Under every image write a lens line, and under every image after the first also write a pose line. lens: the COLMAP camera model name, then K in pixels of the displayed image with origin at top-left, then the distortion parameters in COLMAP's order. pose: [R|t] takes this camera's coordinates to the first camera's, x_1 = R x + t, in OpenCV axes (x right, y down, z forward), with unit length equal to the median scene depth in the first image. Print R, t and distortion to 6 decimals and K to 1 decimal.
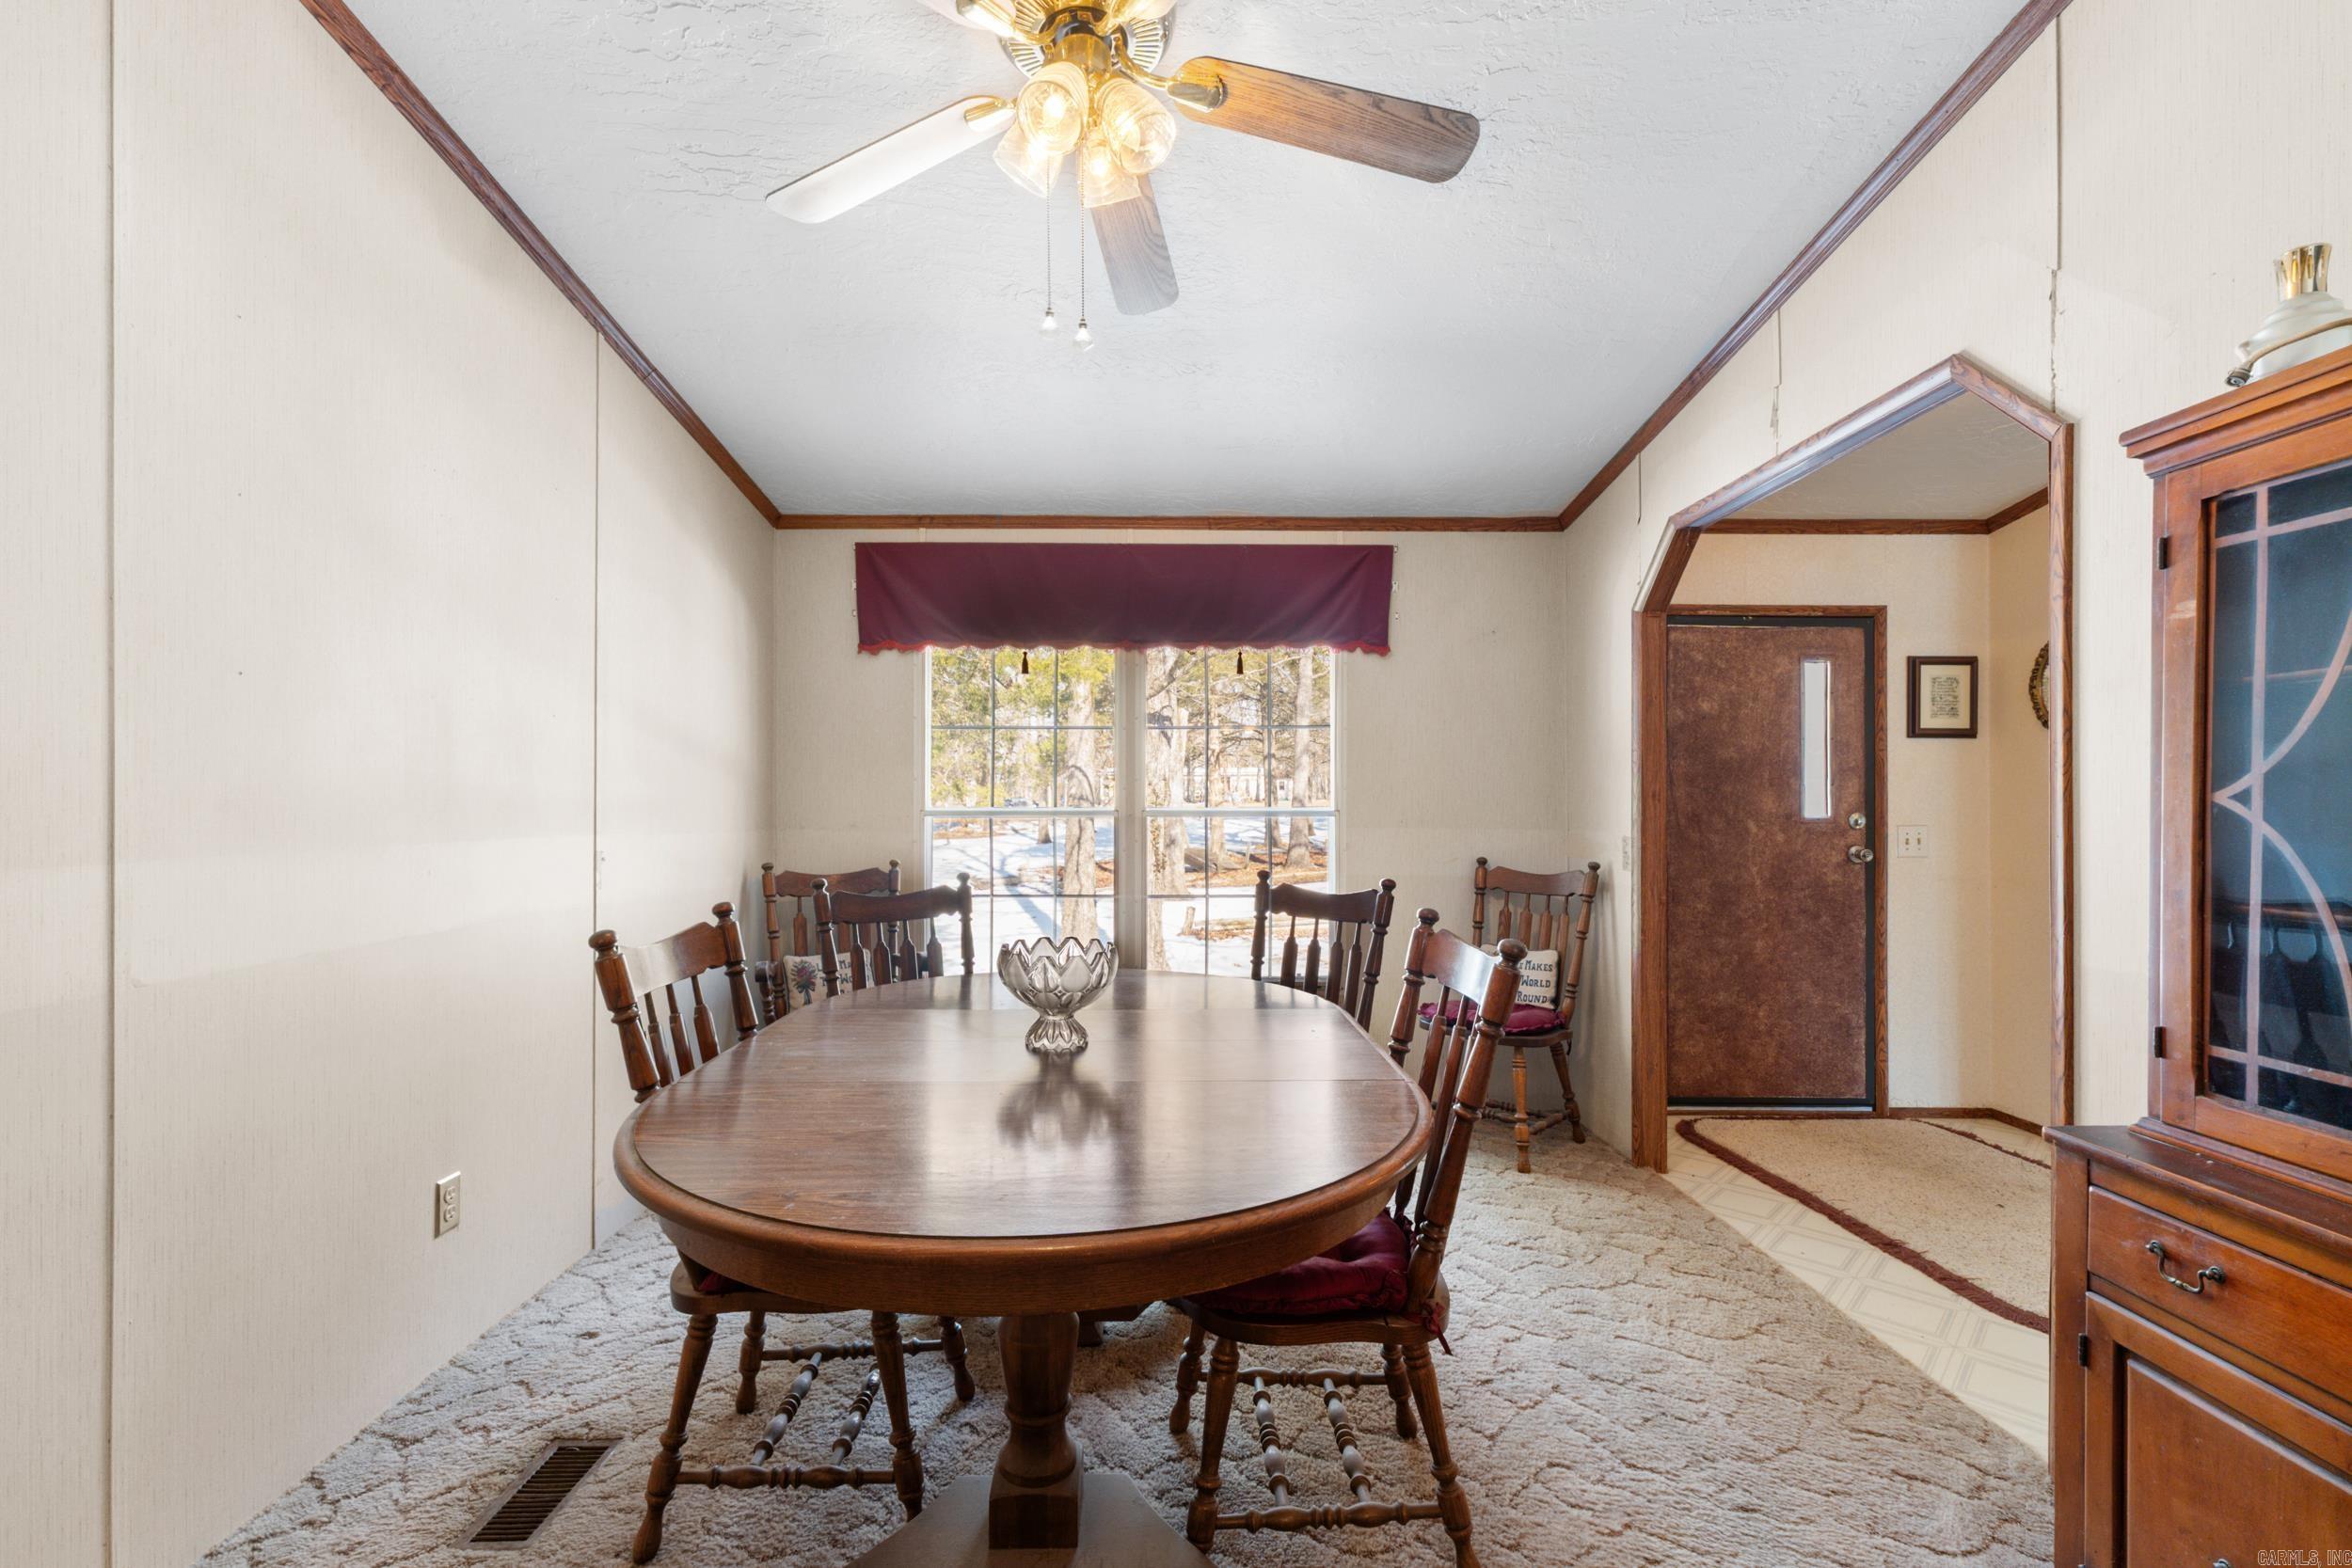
lens RADIAL K [[1009.9, 0, 1168.5], [0, 1009.9, 806.7], [0, 0, 1]] dist [0.003056, 0.001001]
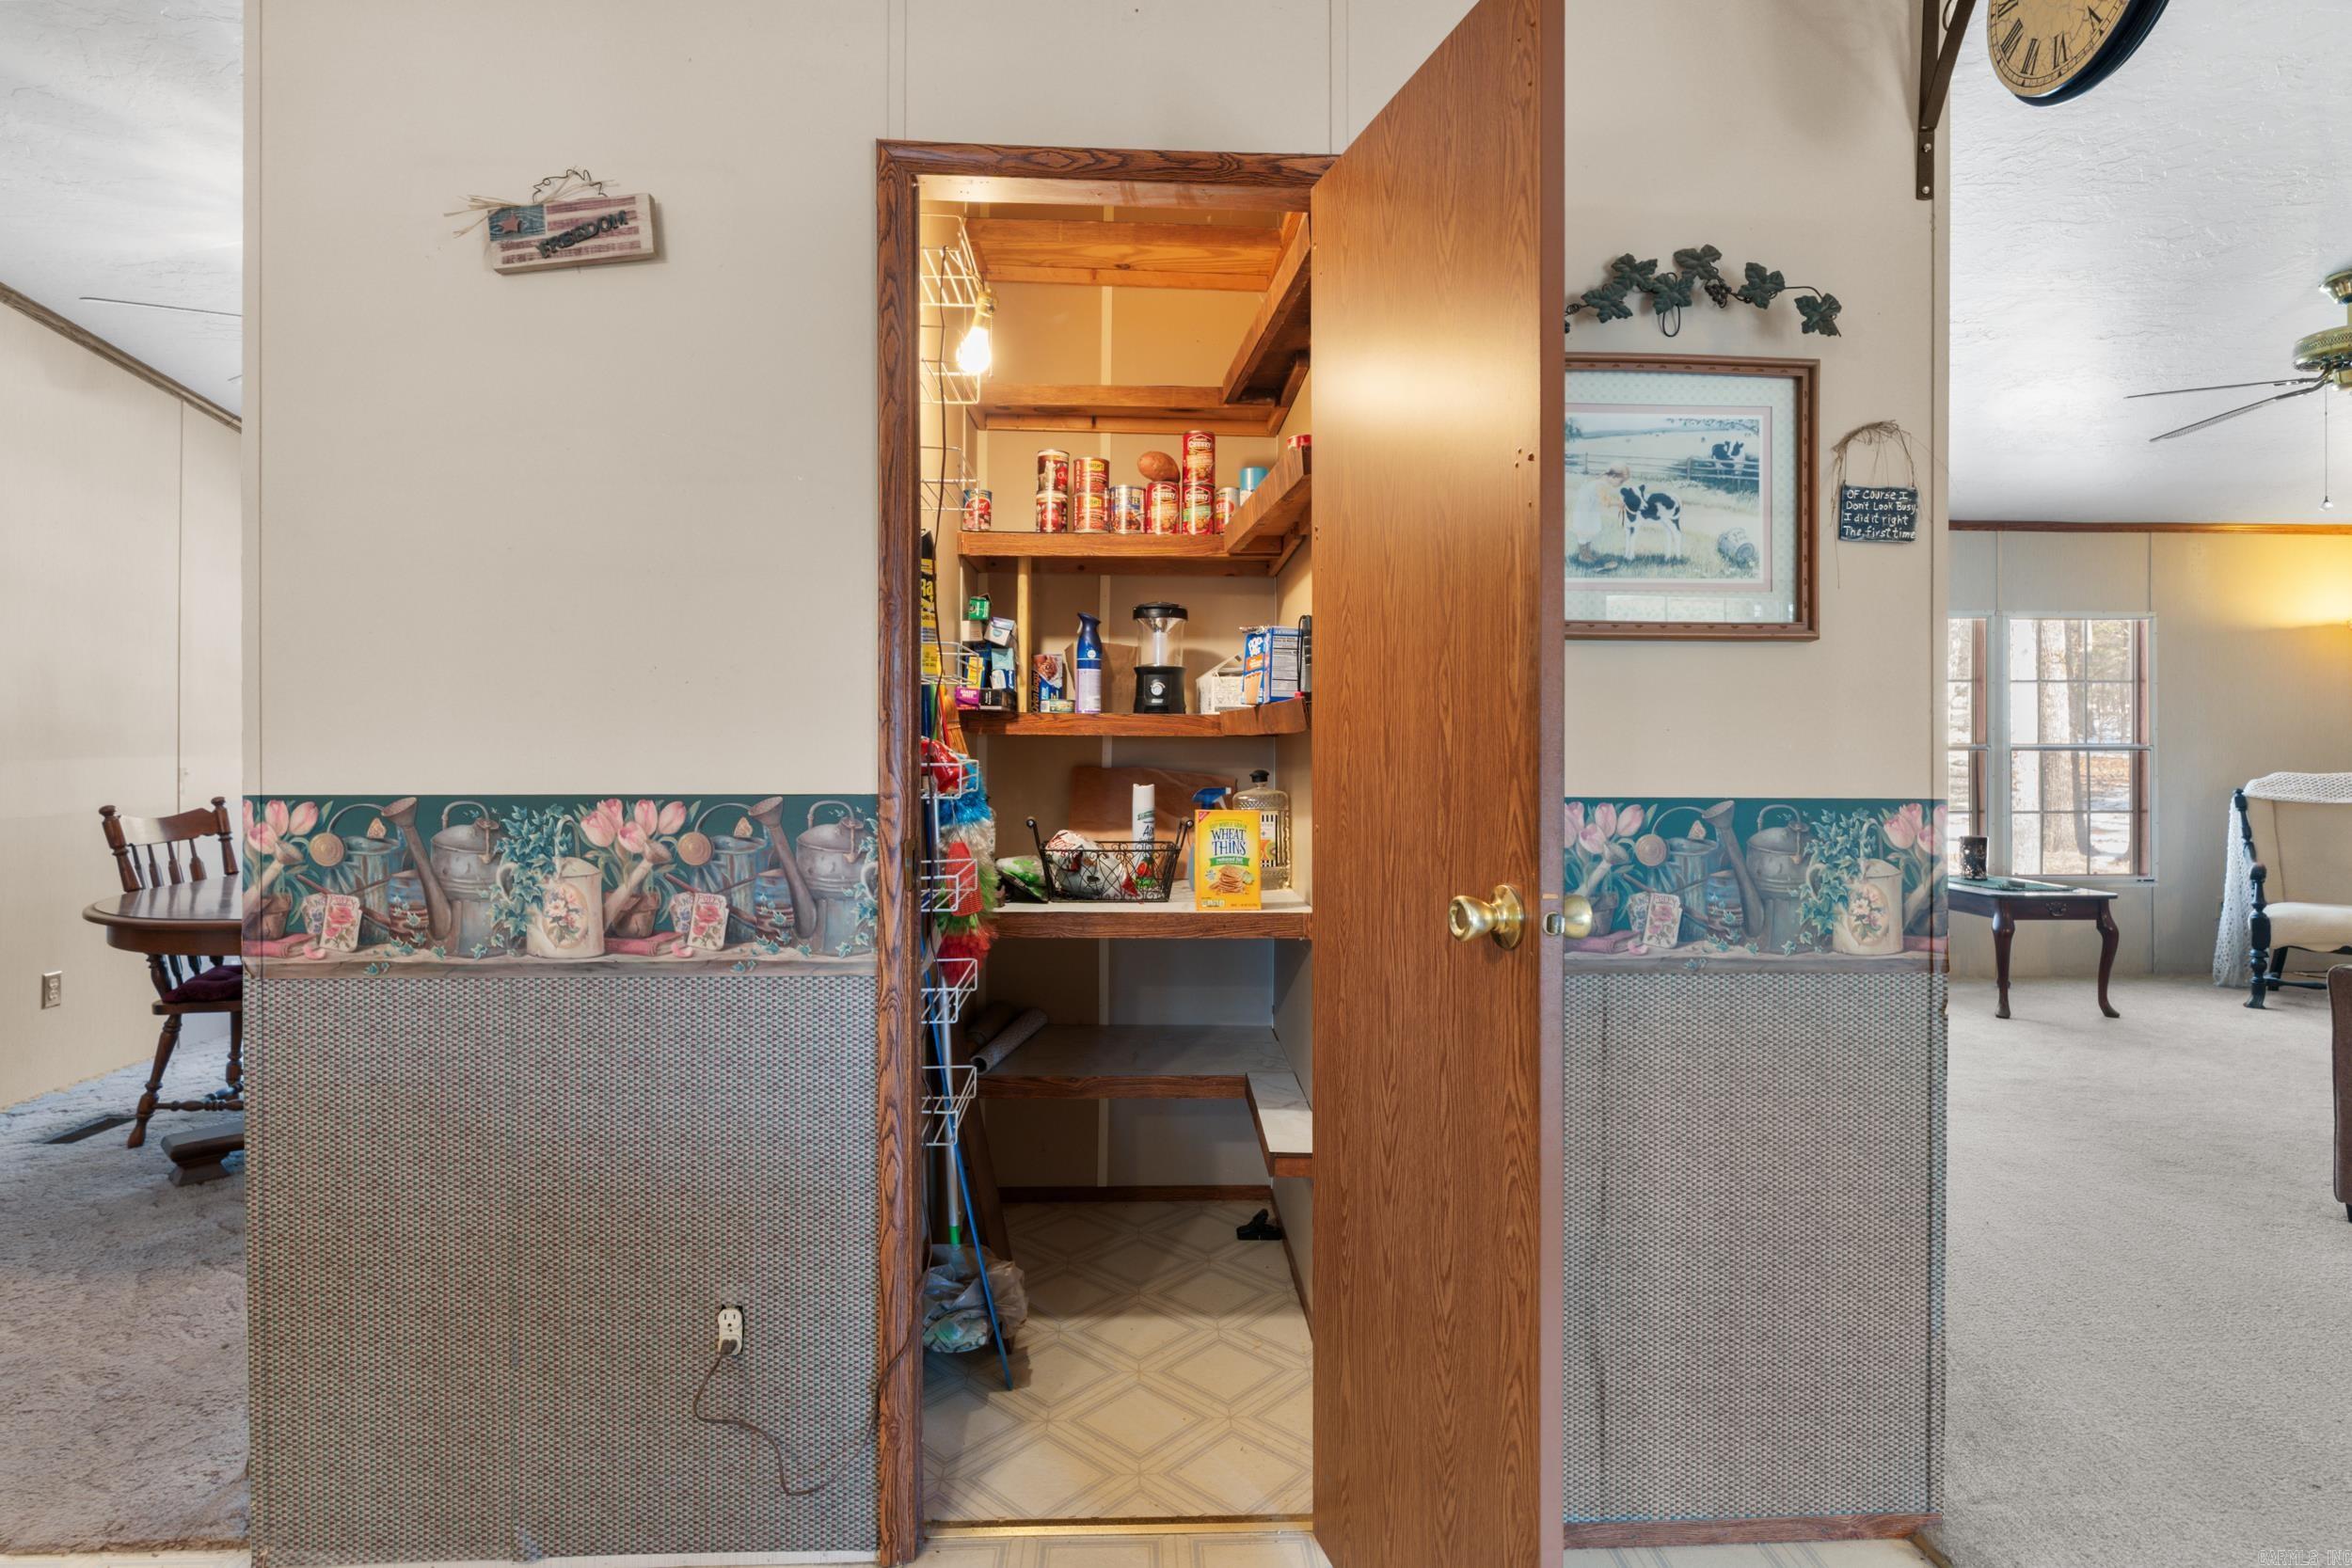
lens RADIAL K [[1247.3, 0, 1178.3], [0, 1247.3, 738.1], [0, 0, 1]] dist [-0.004188, -0.001124]
pose [[0.999593, 0.000841, 0.028527, 1.161000], [-0.000894, 0.999998, 0.001856, -0.004954], [-0.028525, -0.001881, 0.999591, -1.156605]]
